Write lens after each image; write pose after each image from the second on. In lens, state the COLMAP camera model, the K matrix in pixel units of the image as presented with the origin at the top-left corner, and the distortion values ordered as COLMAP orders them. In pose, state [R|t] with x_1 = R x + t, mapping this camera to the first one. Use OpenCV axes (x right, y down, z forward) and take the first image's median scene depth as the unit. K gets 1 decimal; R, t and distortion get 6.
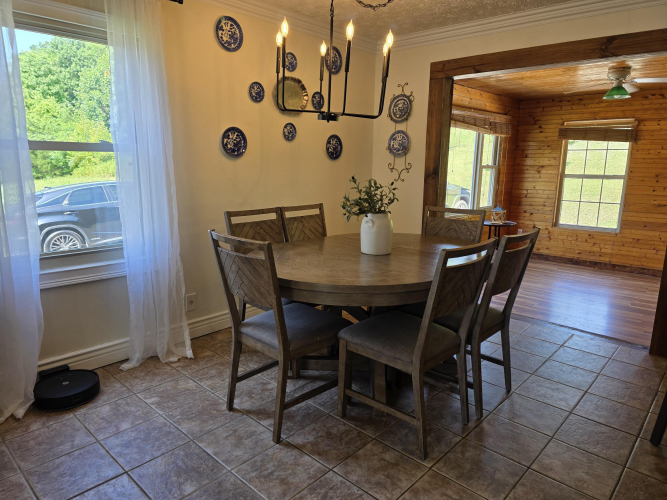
lens RADIAL K [[447.5, 0, 328.7], [0, 447.5, 250.1], [0, 0, 1]] dist [0.057266, -0.041838]
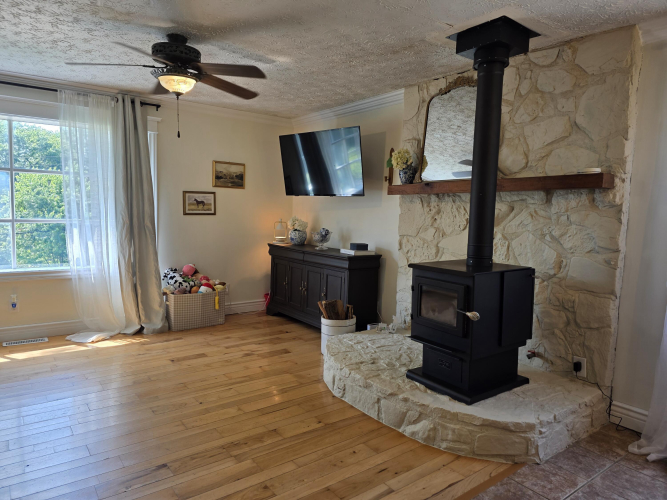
lens RADIAL K [[447.5, 0, 327.4], [0, 447.5, 246.4], [0, 0, 1]] dist [0.057266, -0.041838]
pose [[-0.193590, 0.067497, -0.978758, 0.287707], [-0.222472, 0.968622, 0.110801, -0.037749], [0.955525, 0.239196, -0.172500, 0.221395]]
